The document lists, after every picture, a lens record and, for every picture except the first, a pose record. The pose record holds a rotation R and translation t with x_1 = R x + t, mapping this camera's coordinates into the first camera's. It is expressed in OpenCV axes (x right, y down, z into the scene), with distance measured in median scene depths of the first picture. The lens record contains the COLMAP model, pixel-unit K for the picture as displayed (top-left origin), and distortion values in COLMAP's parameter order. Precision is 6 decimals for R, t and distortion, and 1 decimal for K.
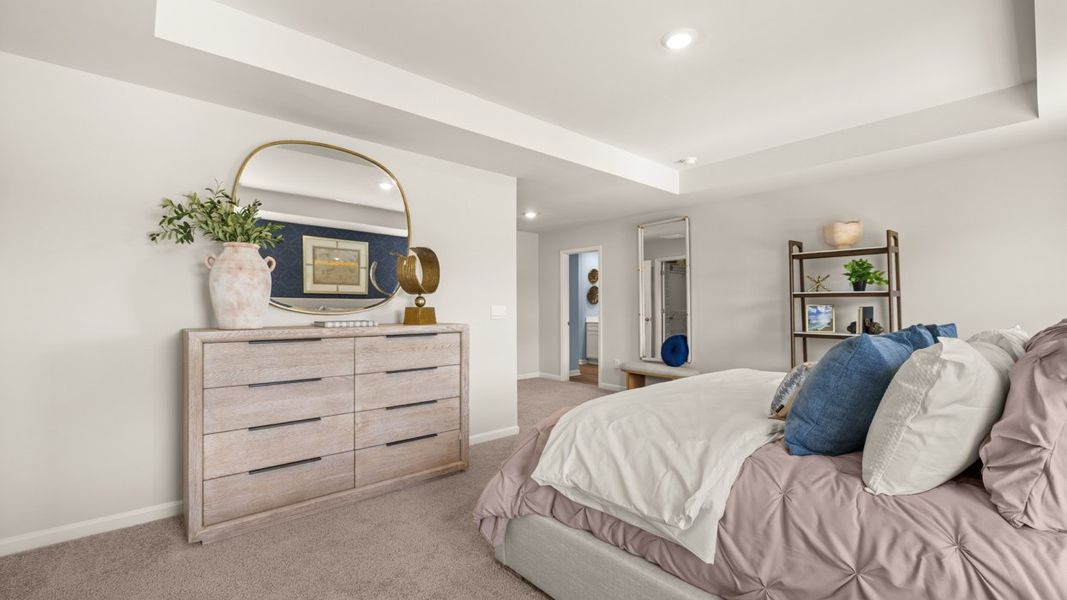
lens RADIAL K [[448.9, 0, 530.5], [0, 448.9, 303.5], [0, 0, 1]] dist [0.000027, -0.000387]
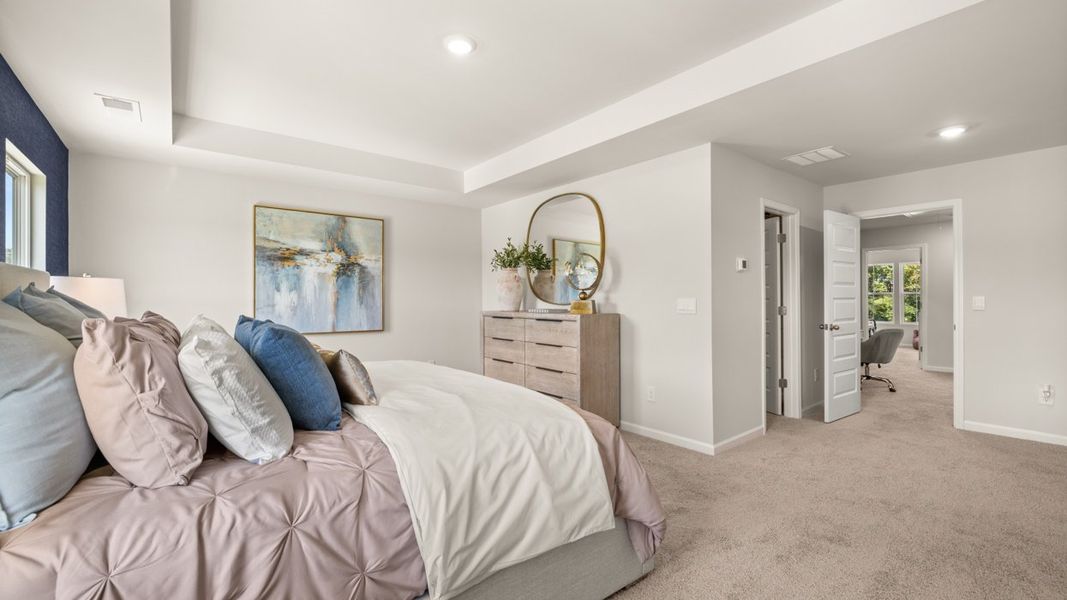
lens RADIAL K [[448.9, 0, 530.5], [0, 448.9, 303.5], [0, 0, 1]] dist [0.000027, -0.000387]
pose [[-0.039935, 0.011182, -0.999140, 0.259259], [0.004678, 0.999929, 0.011003, 0.000510], [0.999191, -0.004235, -0.039985, 0.227198]]
